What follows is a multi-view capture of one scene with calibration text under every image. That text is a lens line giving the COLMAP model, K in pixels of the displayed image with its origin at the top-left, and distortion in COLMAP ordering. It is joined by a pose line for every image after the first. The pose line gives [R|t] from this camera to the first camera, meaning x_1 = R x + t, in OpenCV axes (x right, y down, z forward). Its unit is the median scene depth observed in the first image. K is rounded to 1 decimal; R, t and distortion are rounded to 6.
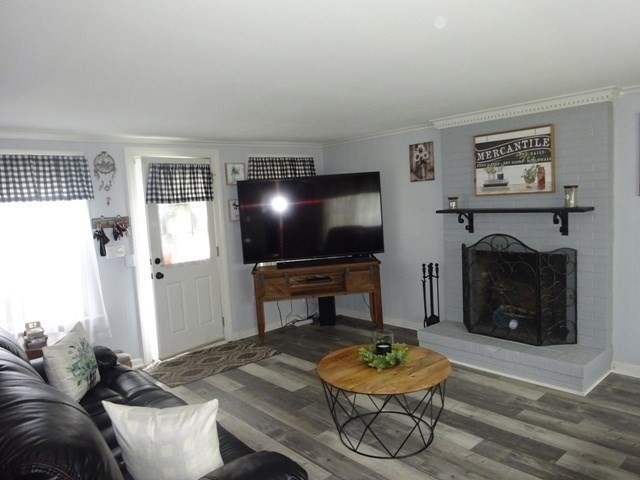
lens RADIAL K [[470.1, 0, 320.0], [0, 470.1, 239.6], [0, 0, 1]] dist [-0.008926, 0.004670]
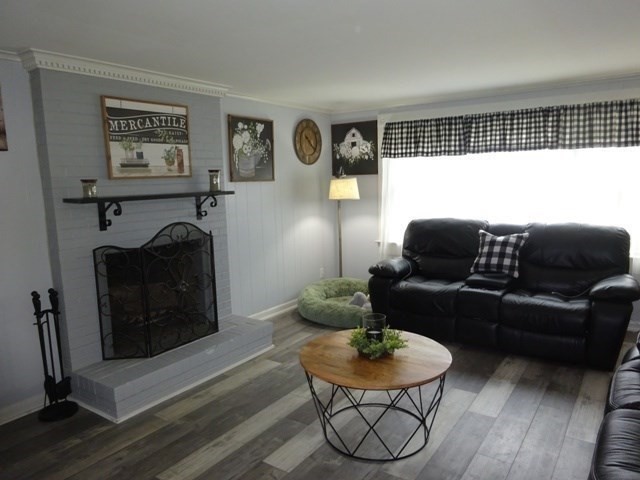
lens RADIAL K [[470.1, 0, 319.7], [0, 470.1, 240.3], [0, 0, 1]] dist [-0.008926, 0.004670]
pose [[-0.236688, -0.069208, 0.969118, -0.496266], [0.130499, 0.986157, 0.102297, -0.032906], [-0.962782, 0.150682, -0.224380, 0.928813]]
